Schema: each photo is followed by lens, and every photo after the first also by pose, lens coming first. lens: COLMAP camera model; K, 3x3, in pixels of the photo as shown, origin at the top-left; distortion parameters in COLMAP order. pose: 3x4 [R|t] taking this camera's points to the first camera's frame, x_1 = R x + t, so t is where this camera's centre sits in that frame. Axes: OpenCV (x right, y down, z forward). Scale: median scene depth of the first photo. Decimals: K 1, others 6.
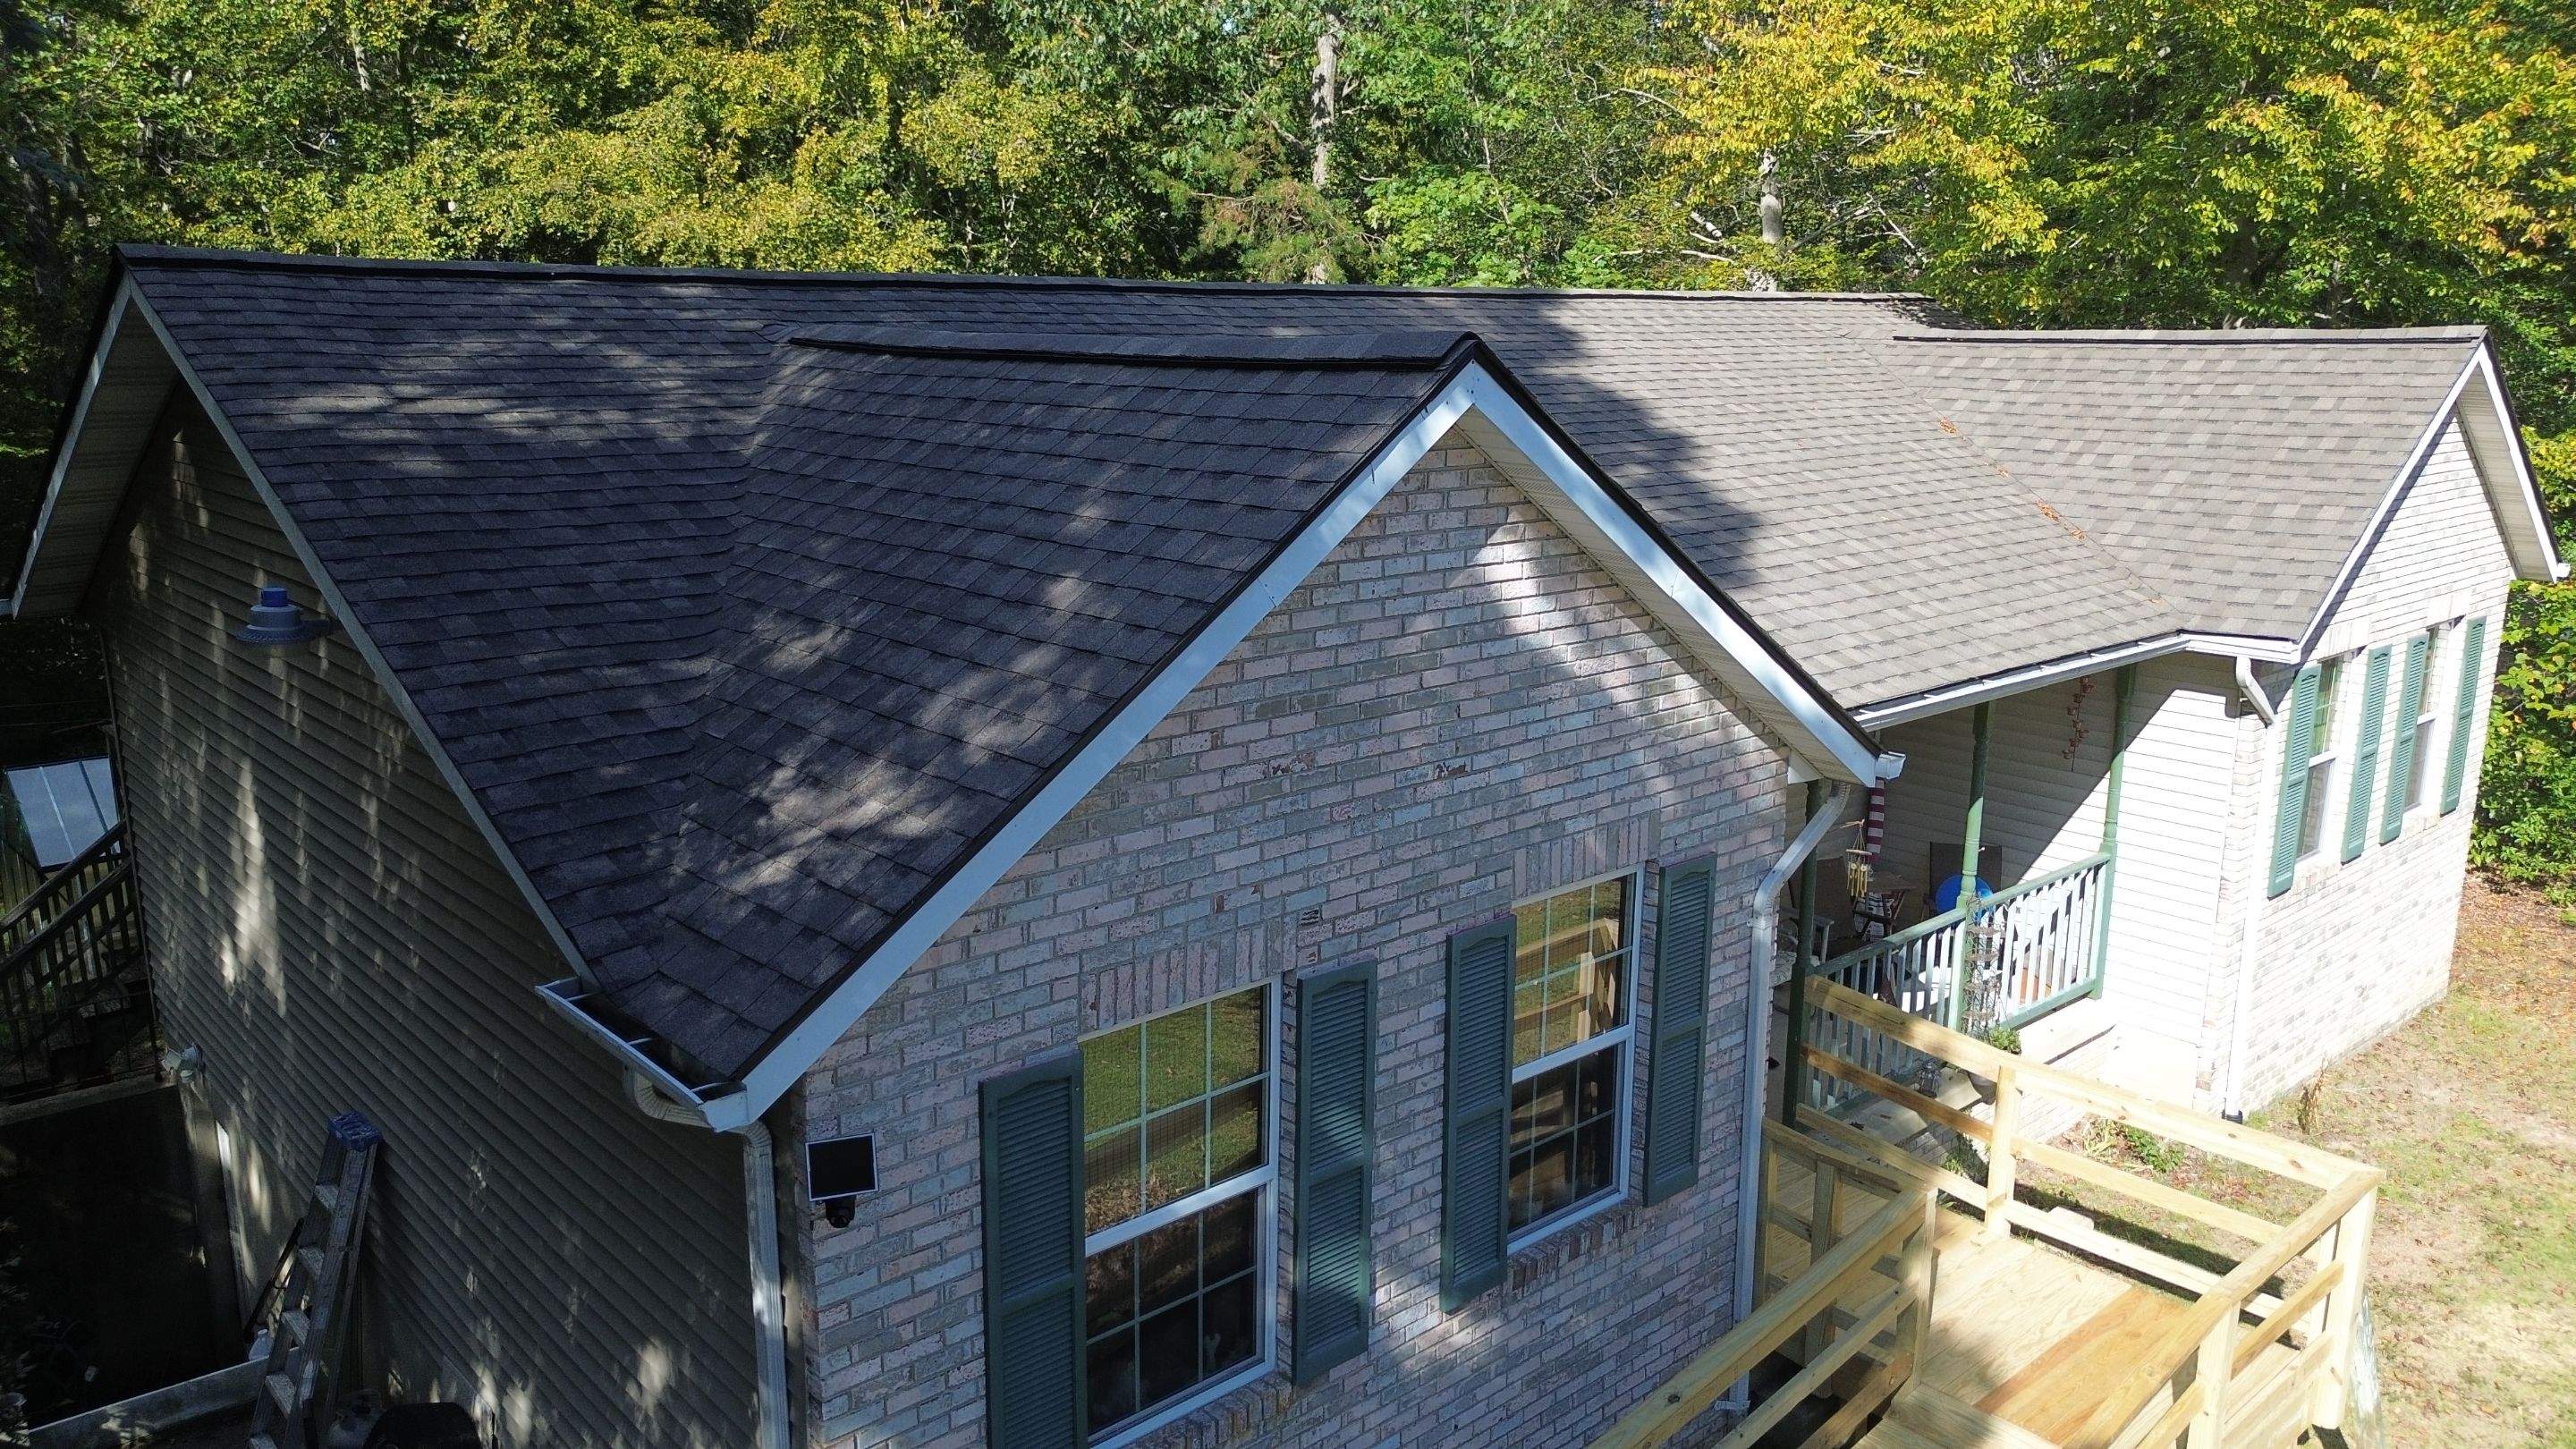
lens RADIAL K [[1827.1, 0, 1288.8], [0, 1827.1, 714.0], [0, 0, 1]] dist [0.061604, -0.064209]
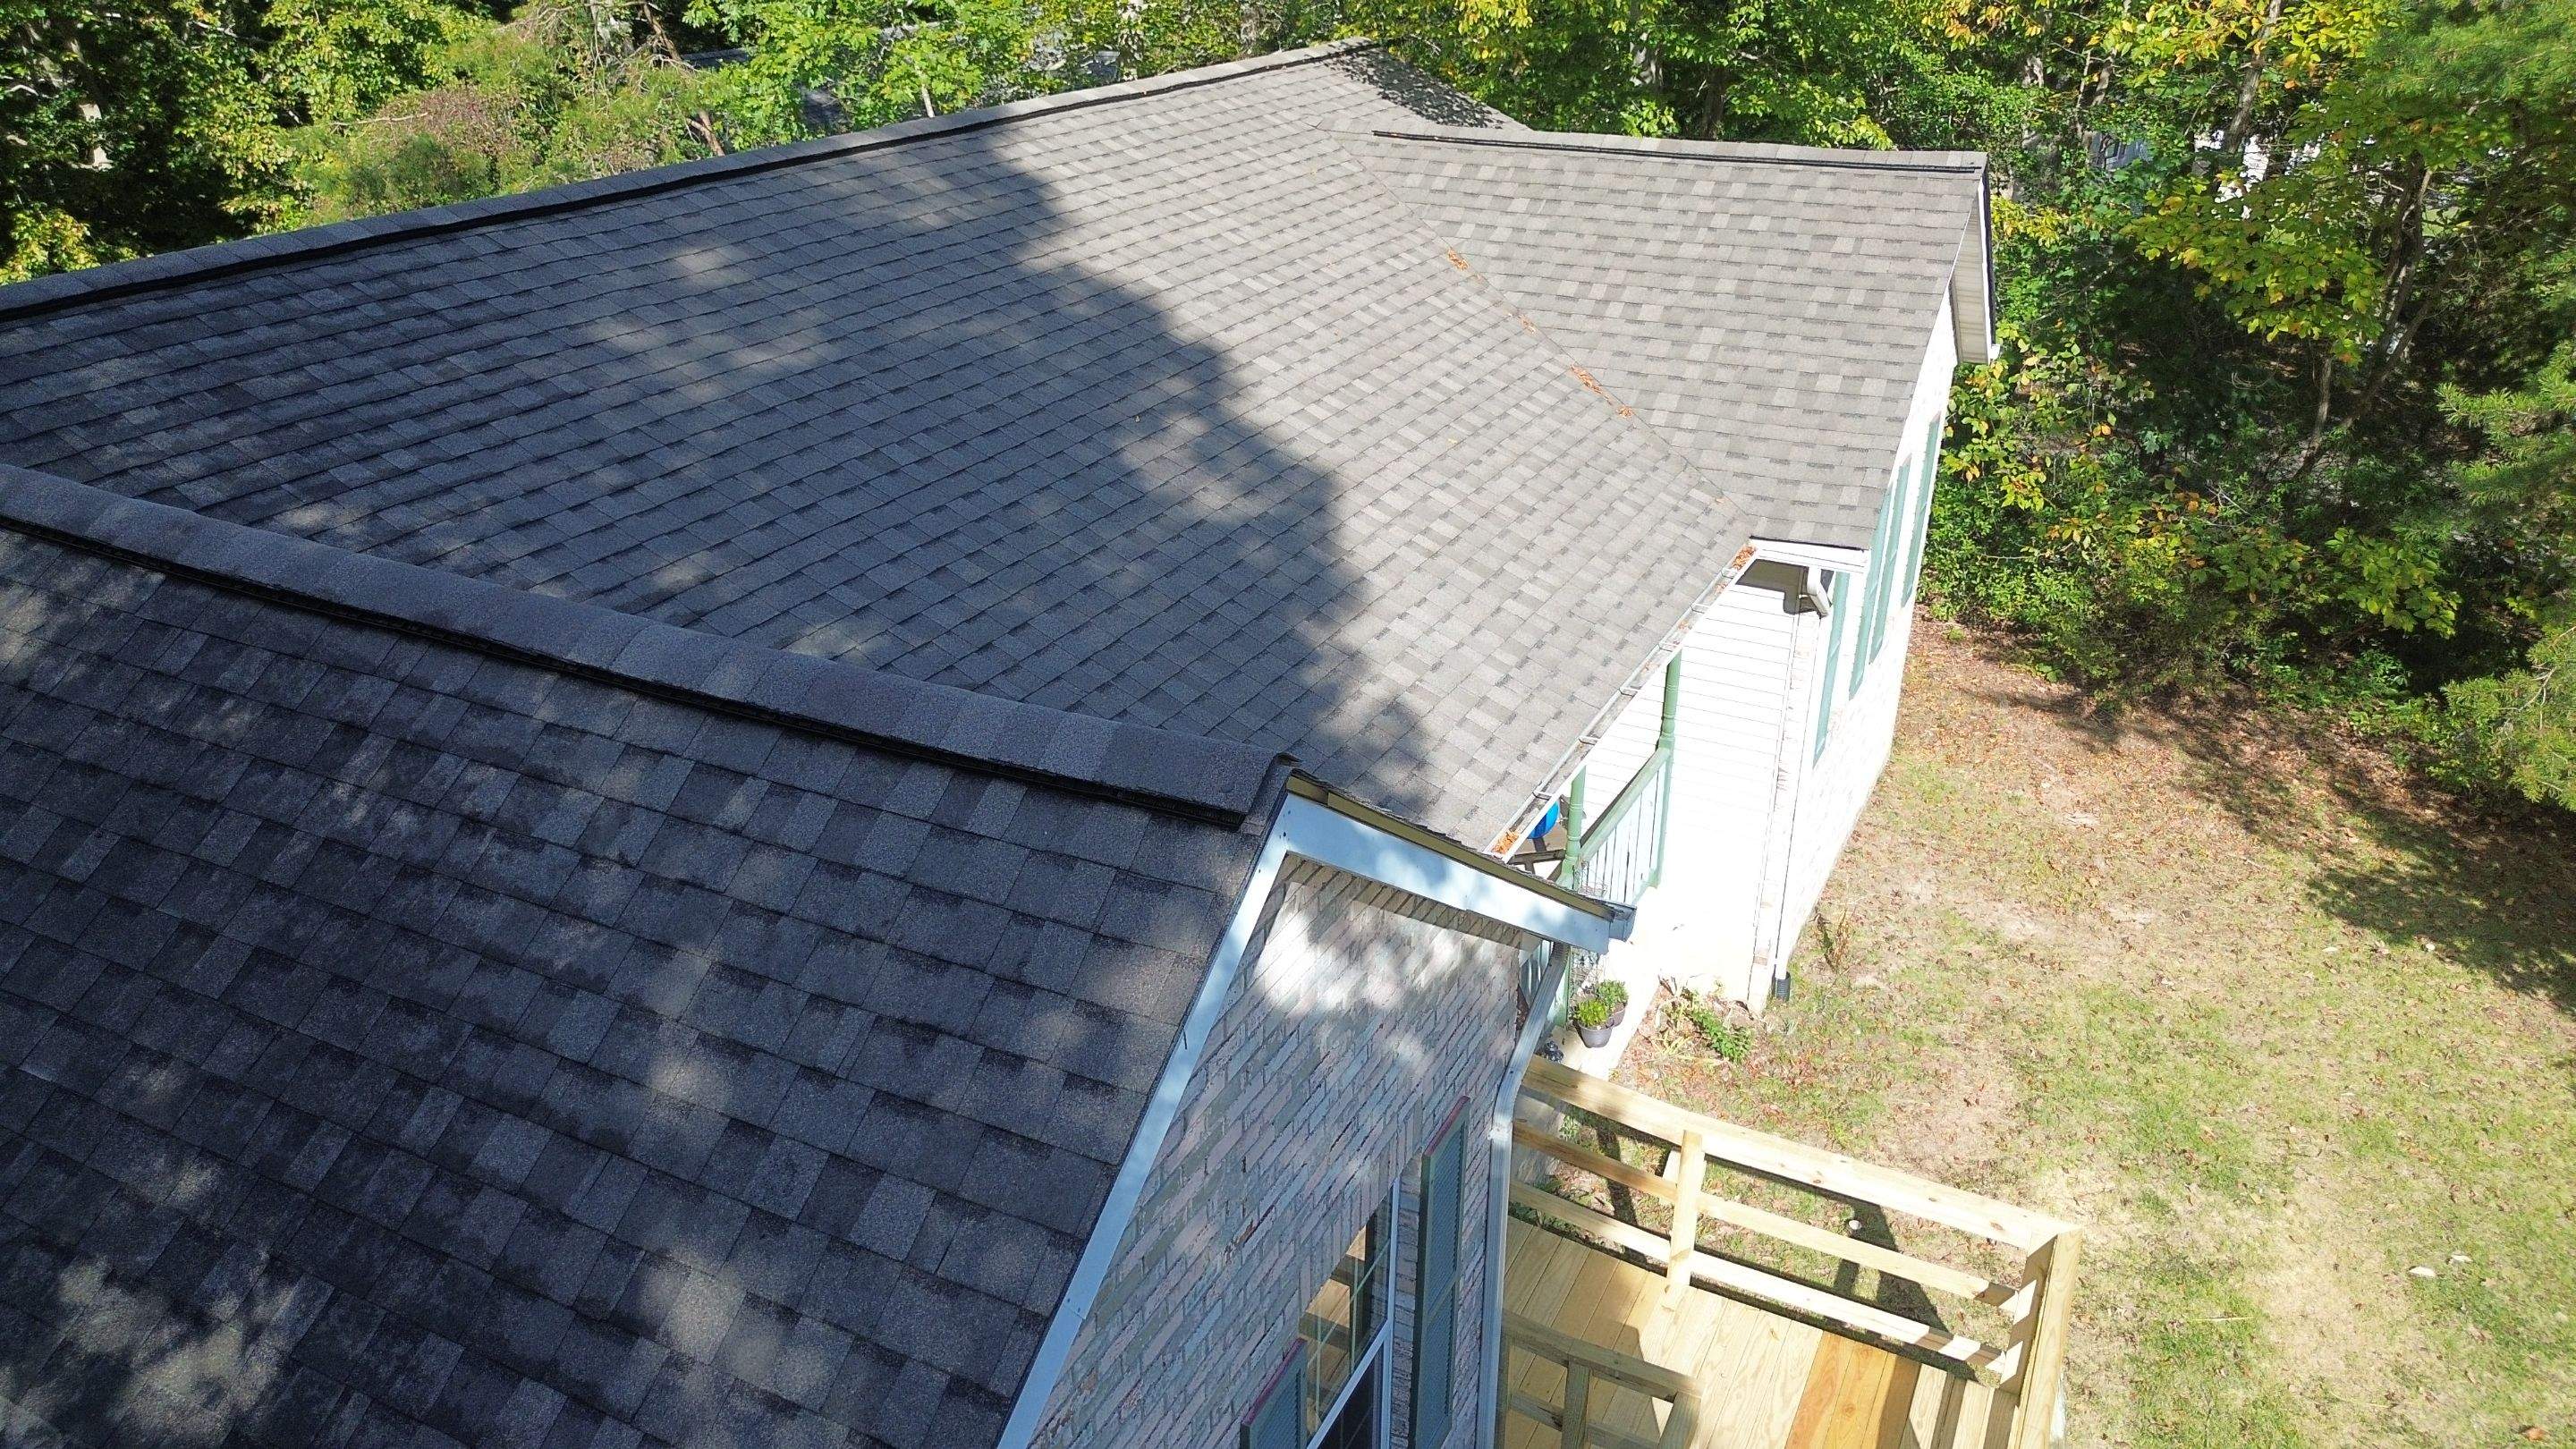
lens RADIAL K [[1827.1, 0, 1296.2], [0, 1827.1, 717.1], [0, 0, 1]] dist [0.061604, -0.064209]
pose [[0.929472, -0.157344, 0.333654, -0.081681], [0.078412, 0.968074, 0.238087, -0.280031], [-0.360463, -0.195132, 0.912135, 0.304667]]
